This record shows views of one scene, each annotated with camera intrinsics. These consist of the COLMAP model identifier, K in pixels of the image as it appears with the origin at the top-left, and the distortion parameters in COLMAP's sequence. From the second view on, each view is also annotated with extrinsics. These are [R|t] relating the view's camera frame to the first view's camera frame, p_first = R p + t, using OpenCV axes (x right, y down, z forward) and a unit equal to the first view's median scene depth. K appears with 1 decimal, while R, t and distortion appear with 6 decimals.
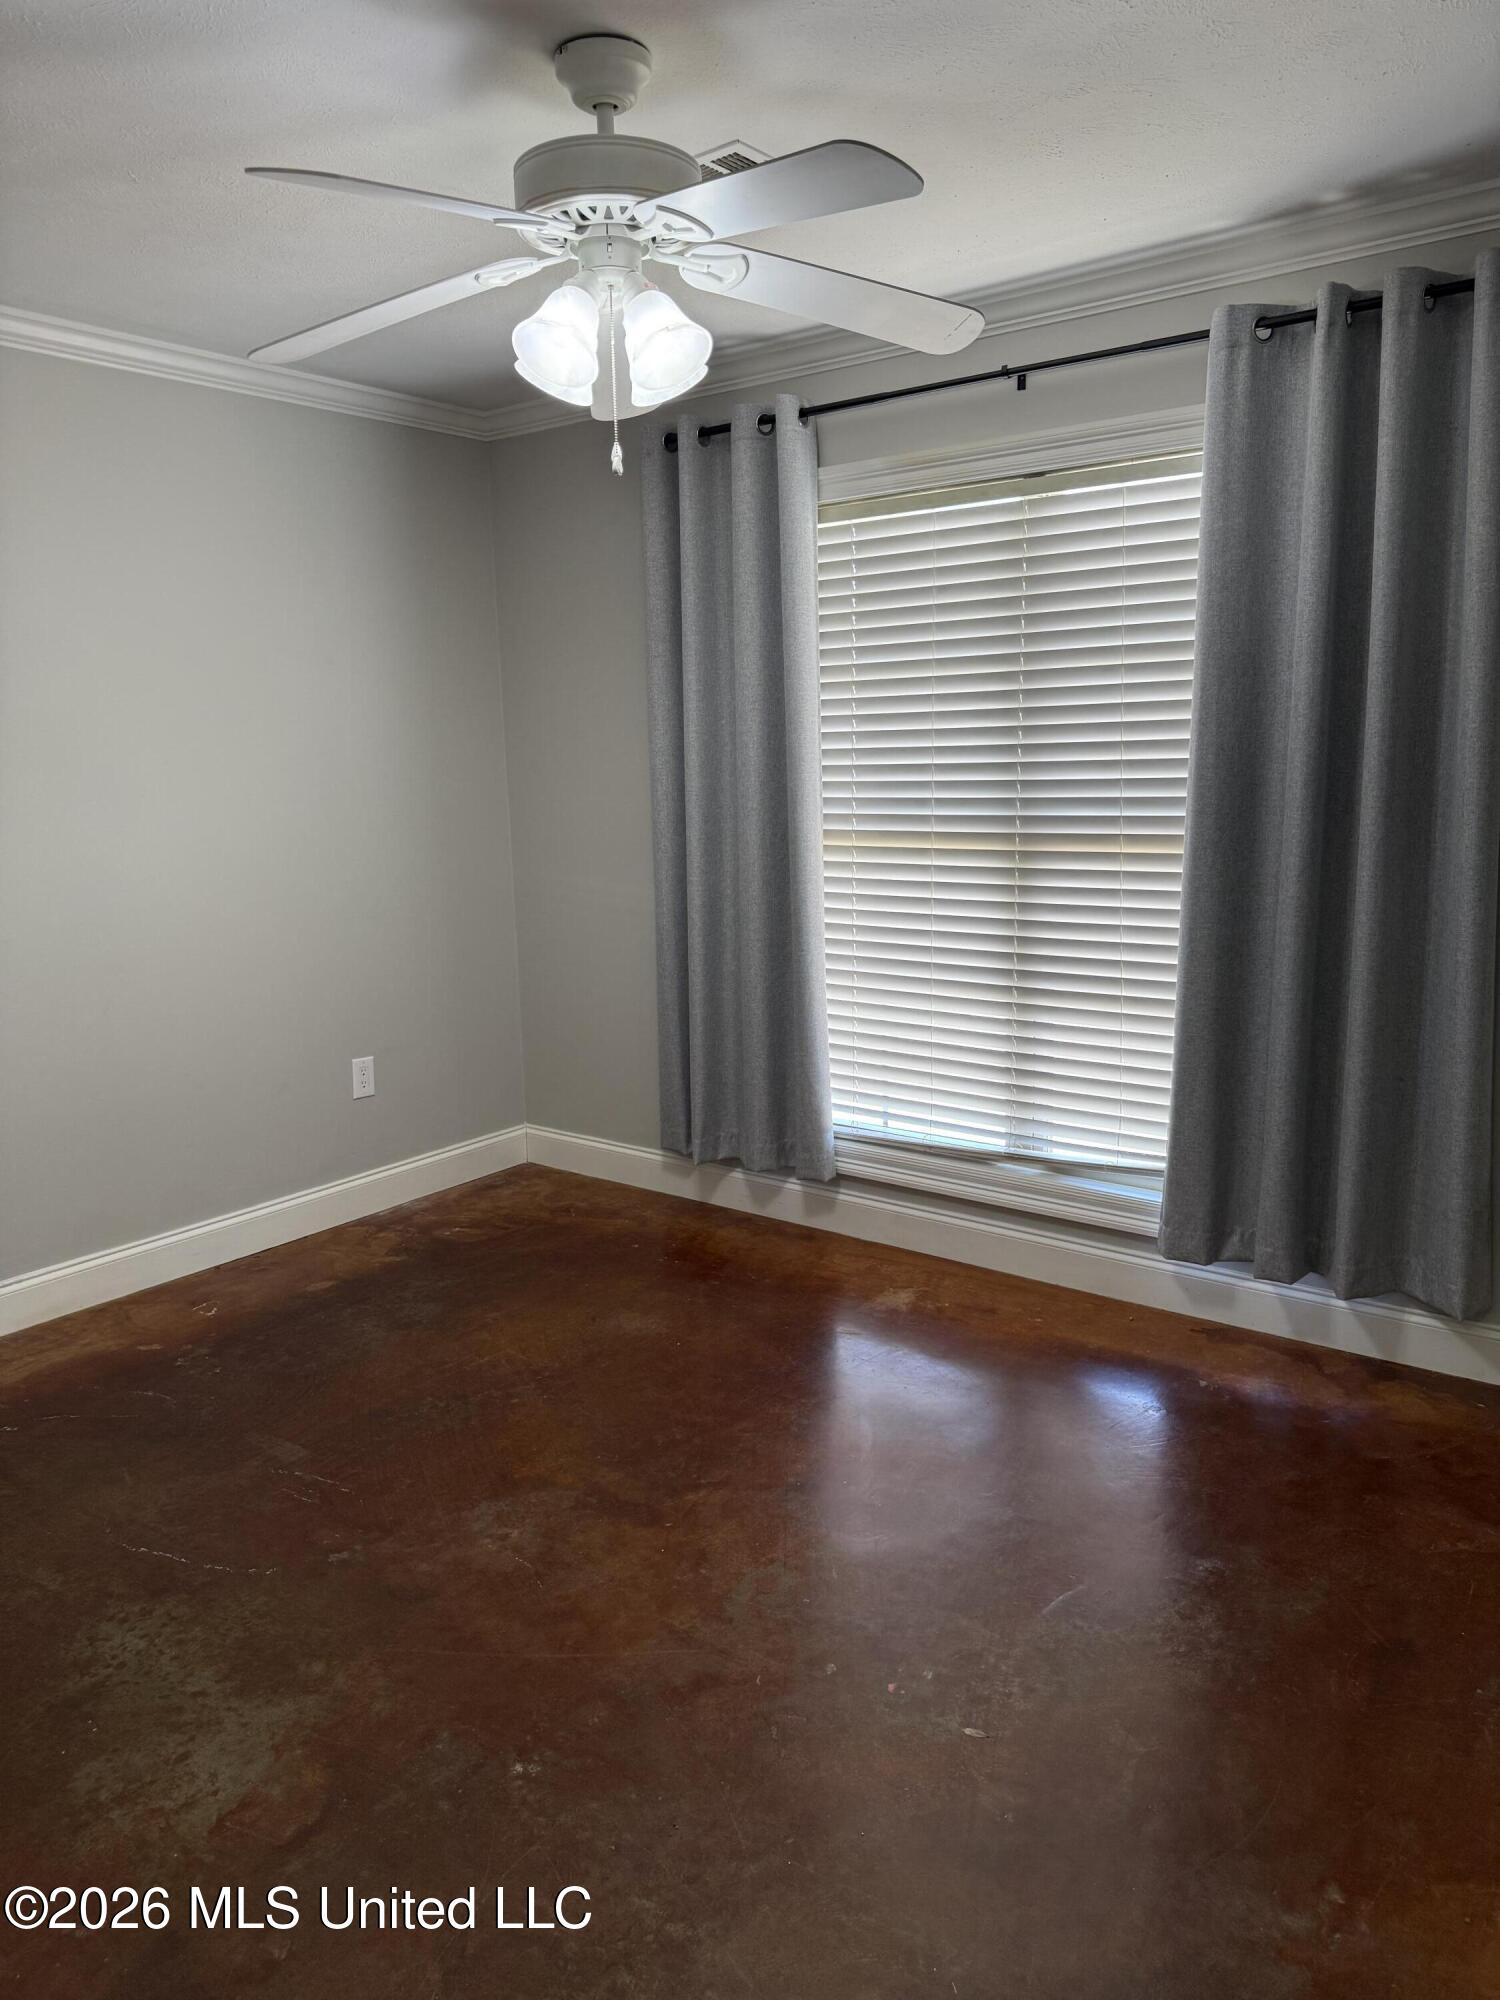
lens RADIAL K [[1416.3, 0, 772.0], [0, 1416.3, 1048.0], [0, 0, 1]] dist [0.029946, 0.001376]
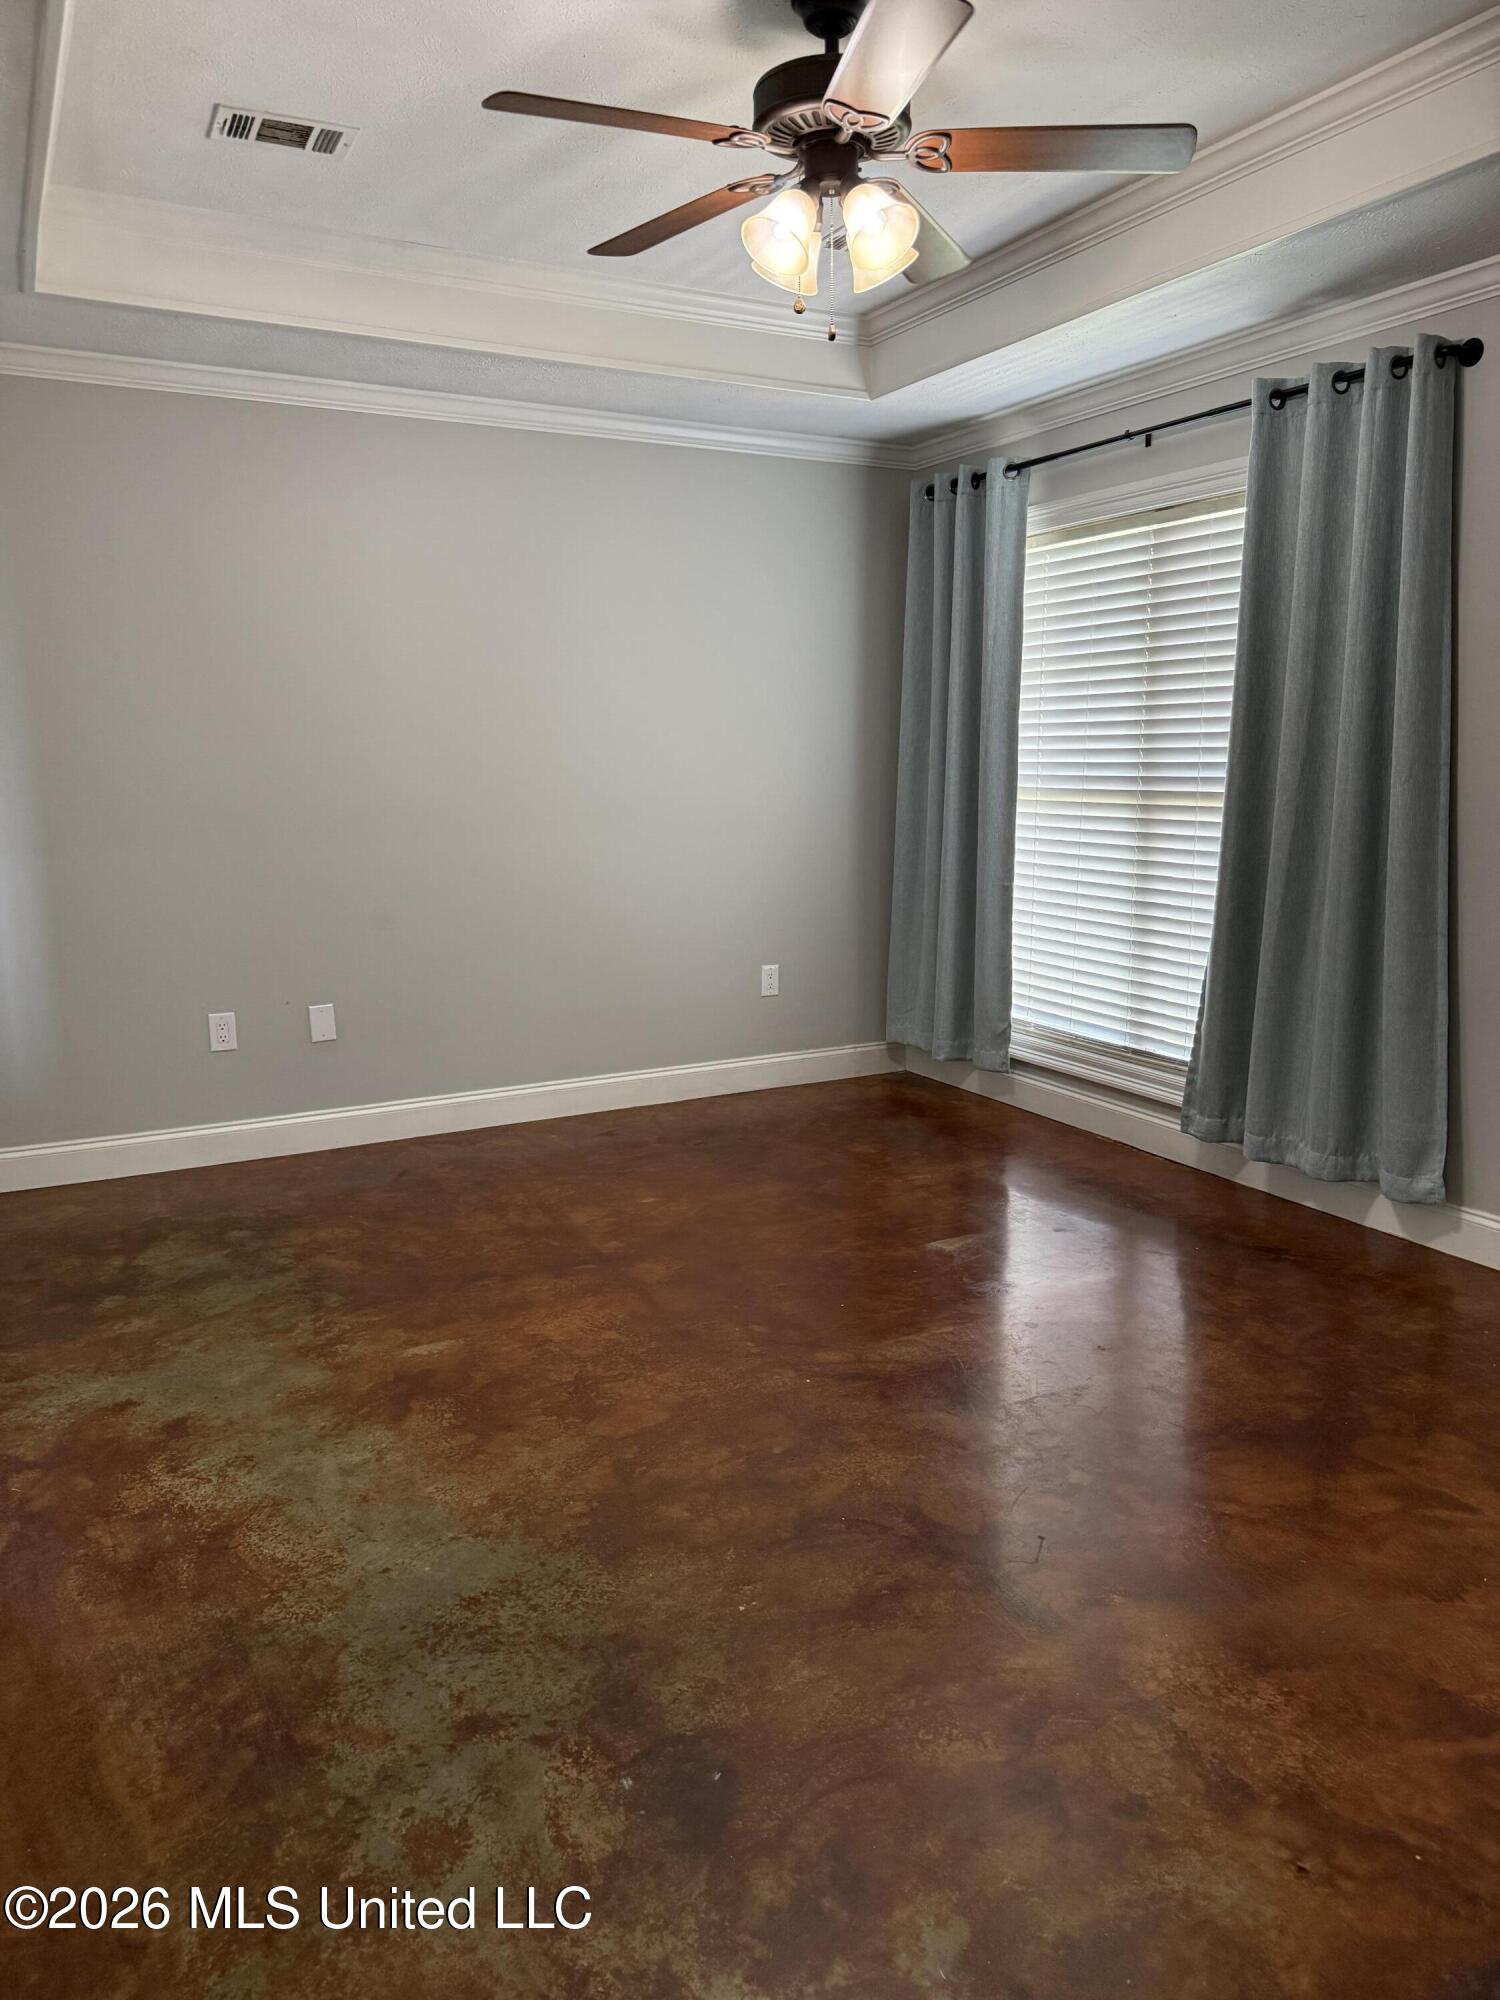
lens RADIAL K [[1416.3, 0, 747.0], [0, 1416.3, 1010.9], [0, 0, 1]] dist [0.029946, 0.001376]
pose [[0.904584, 0.080929, -0.418543, 0.397041], [-0.082191, 0.996503, 0.015047, 0.052614], [0.418297, 0.020789, 0.908072, -0.285445]]
